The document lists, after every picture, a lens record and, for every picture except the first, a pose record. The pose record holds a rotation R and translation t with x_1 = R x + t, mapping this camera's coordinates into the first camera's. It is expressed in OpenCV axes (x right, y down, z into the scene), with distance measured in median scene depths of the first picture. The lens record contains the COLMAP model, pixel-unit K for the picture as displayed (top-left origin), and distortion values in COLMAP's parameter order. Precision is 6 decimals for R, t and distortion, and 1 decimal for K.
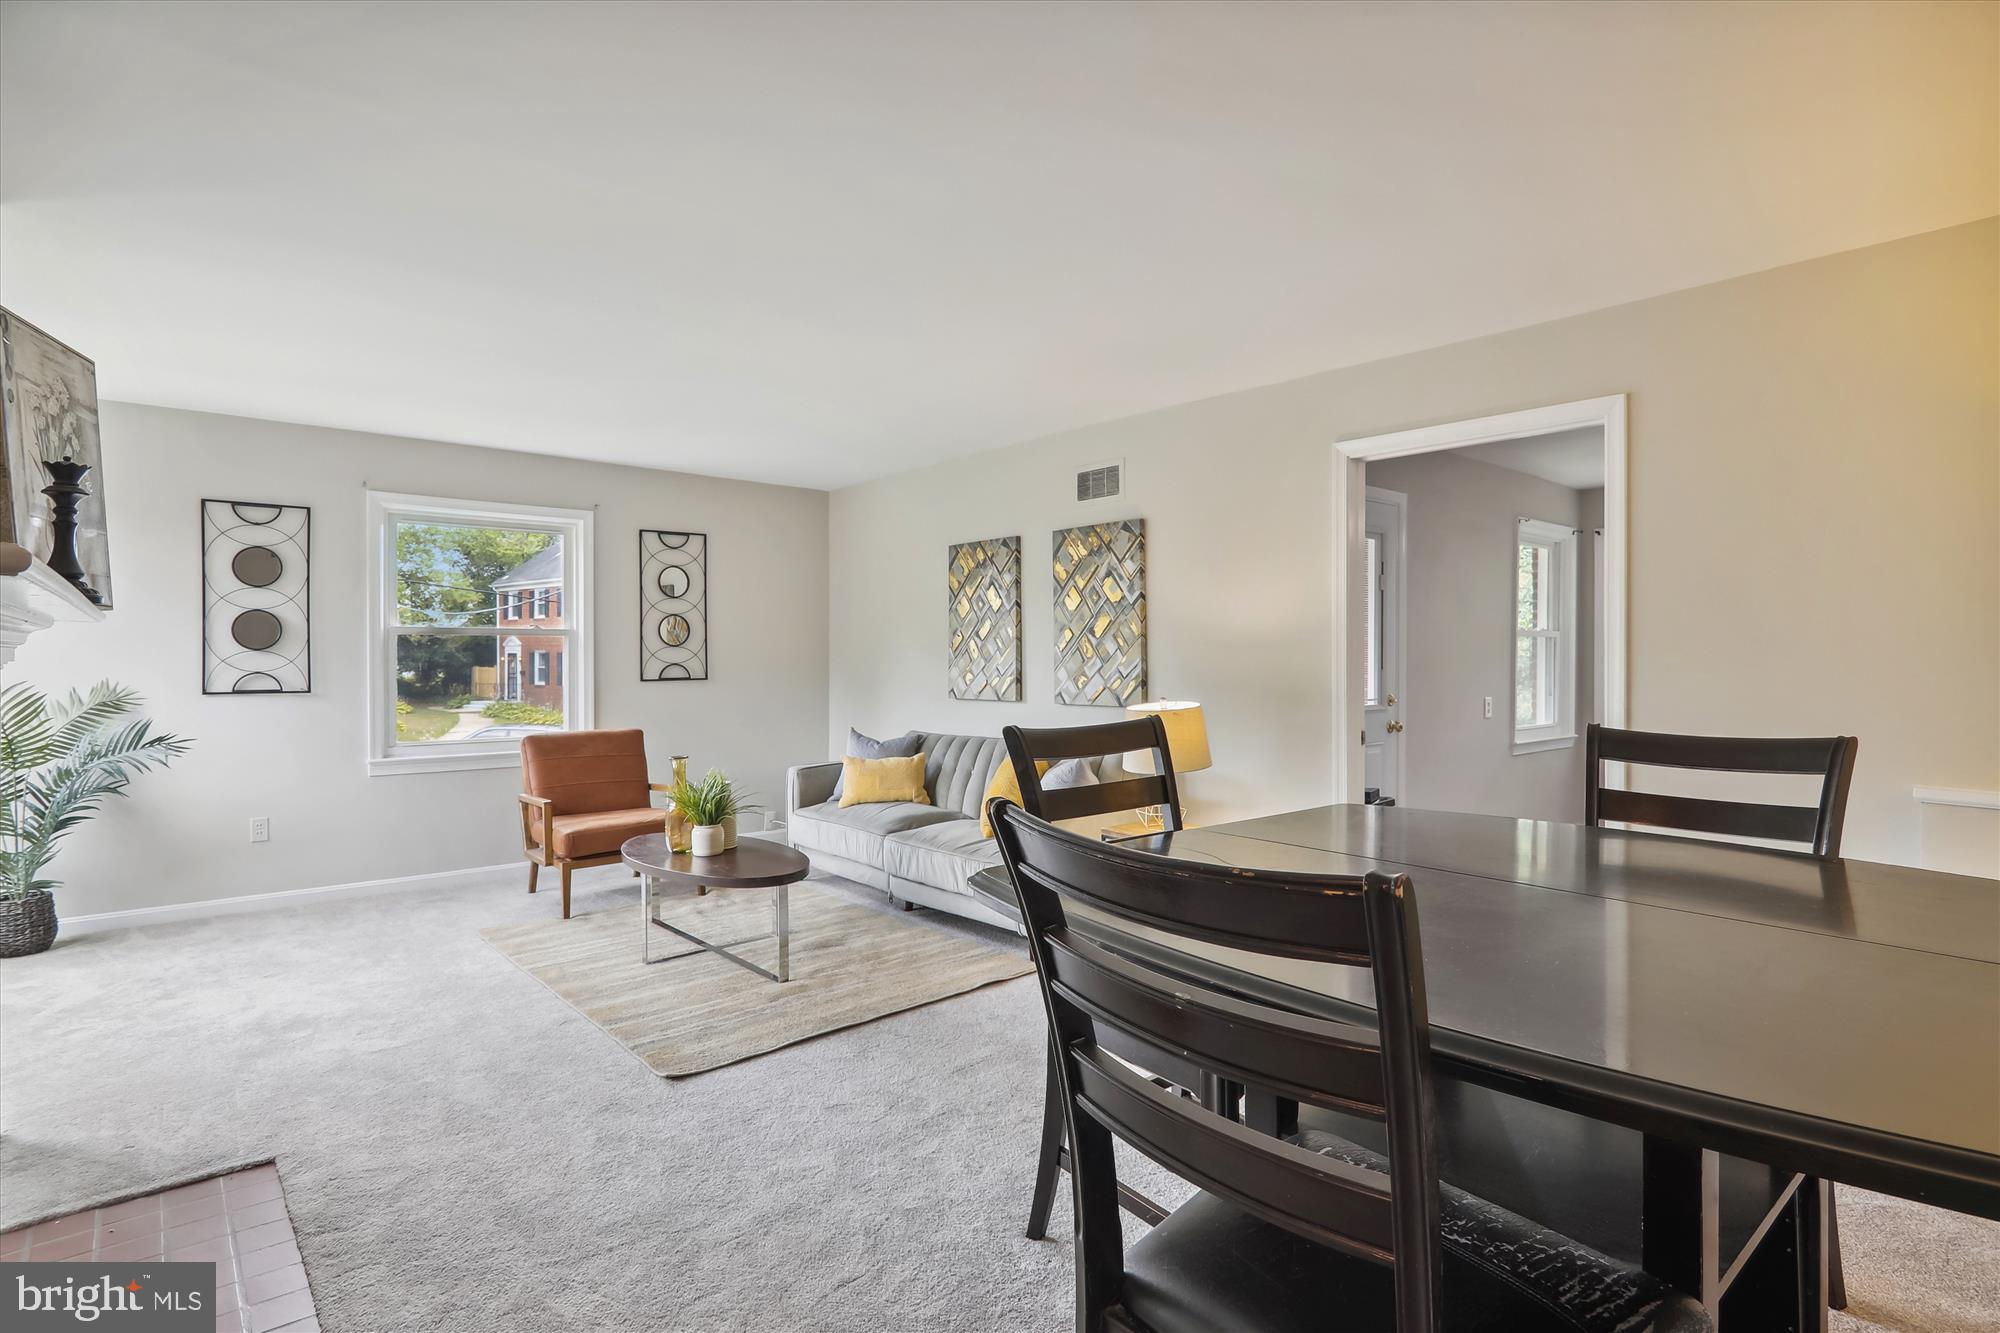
lens RADIAL K [[995.7, 0, 1008.1], [0, 995.7, 646.7], [0, 0, 1]] dist [-0.000968, -0.000654]
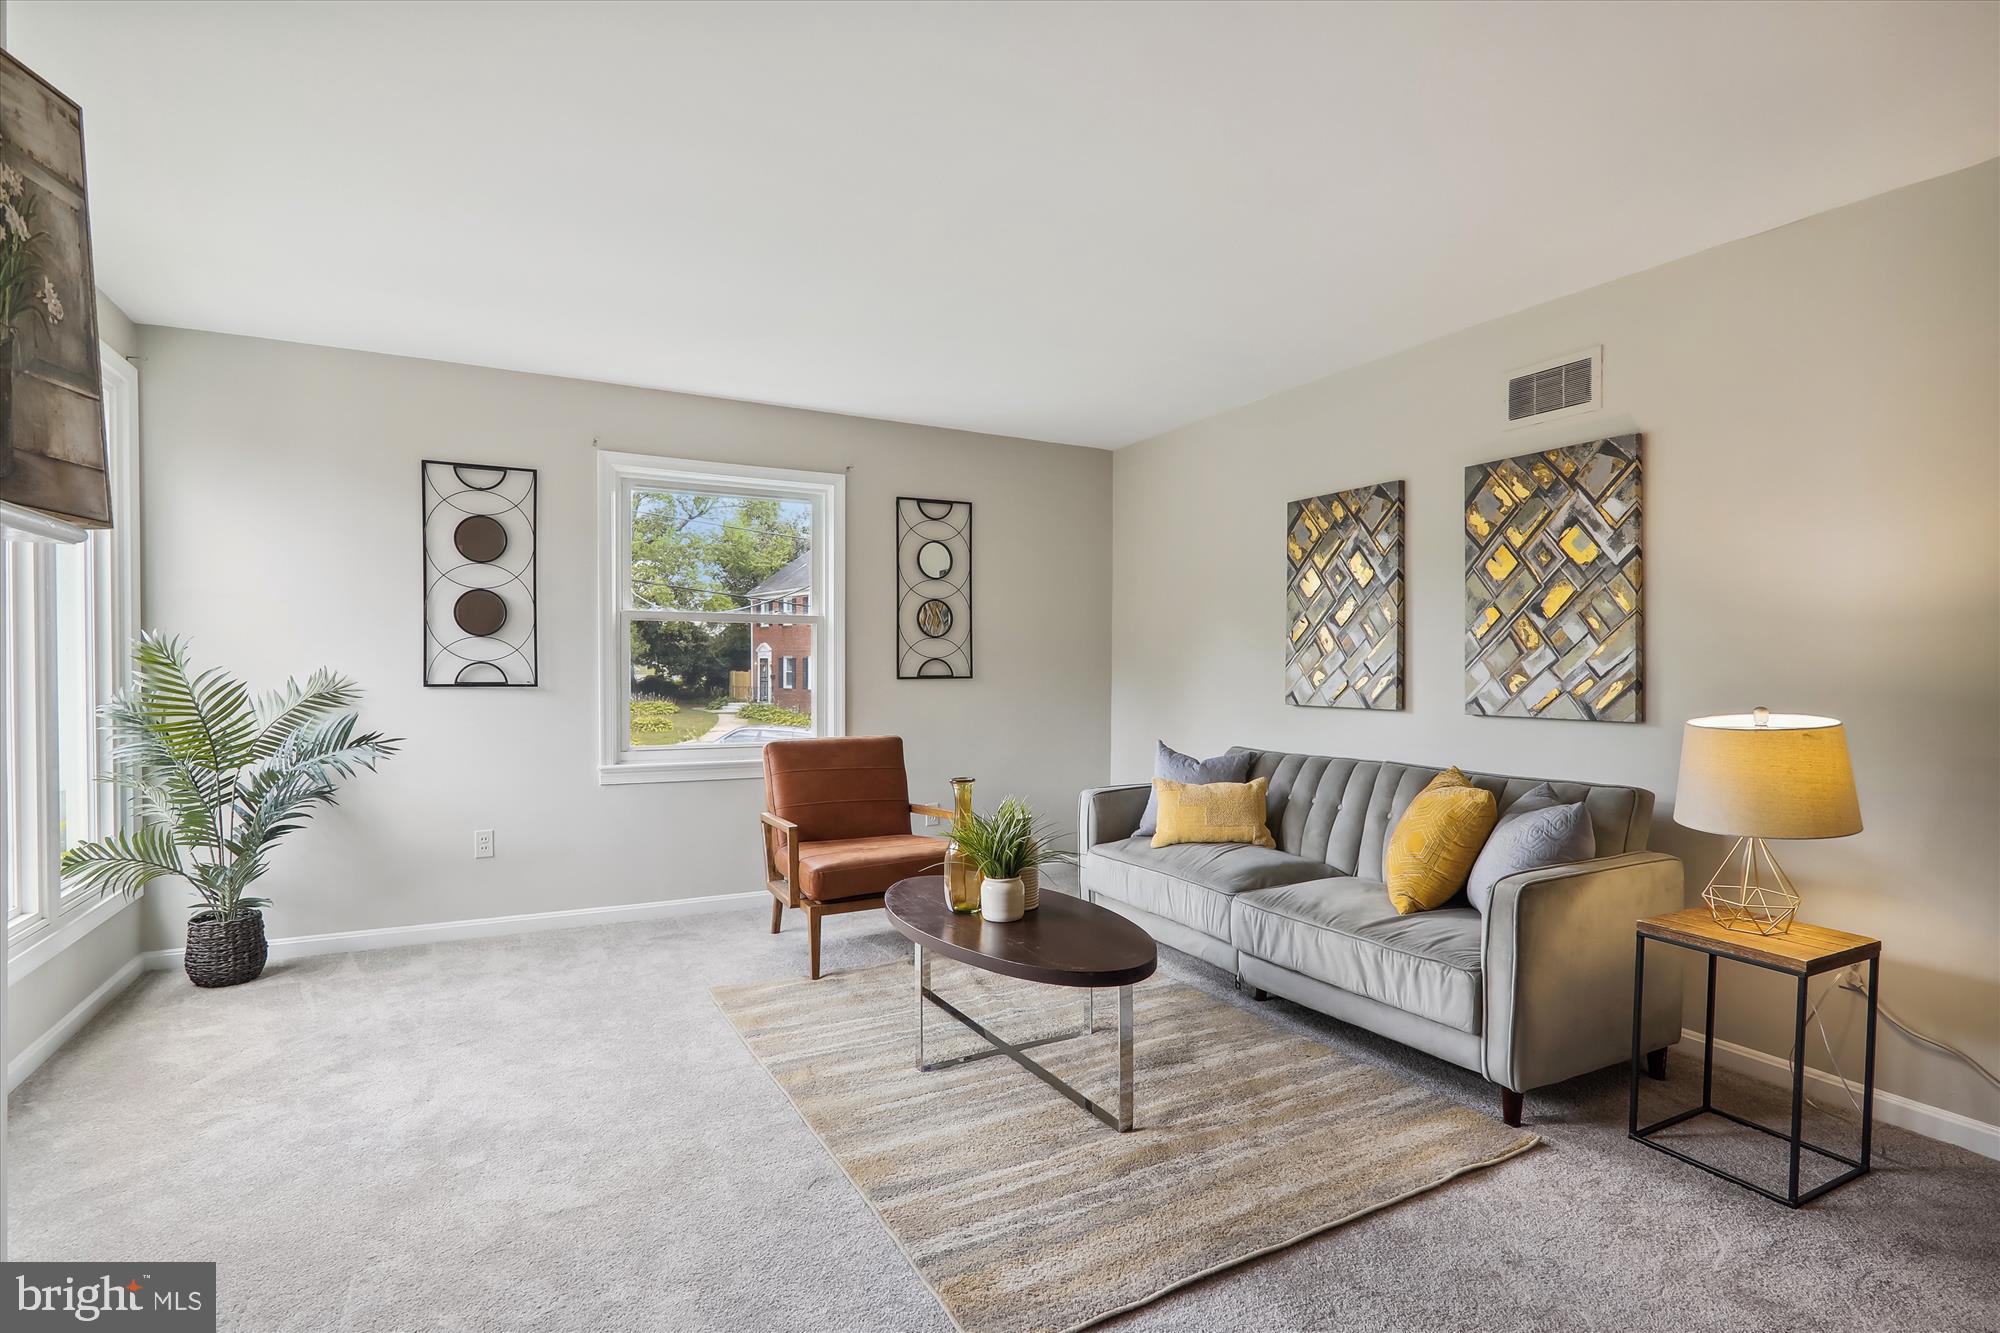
lens RADIAL K [[982.8, 0, 1000.0], [0, 982.8, 666.5], [0, 0, 1]] dist [-0.001953, -0.000259]
pose [[0.974215, 0.006735, -0.225520, -0.121969], [-0.004262, 0.999925, 0.011452, 0.017798], [0.225580, -0.010196, 0.974171, 0.265947]]
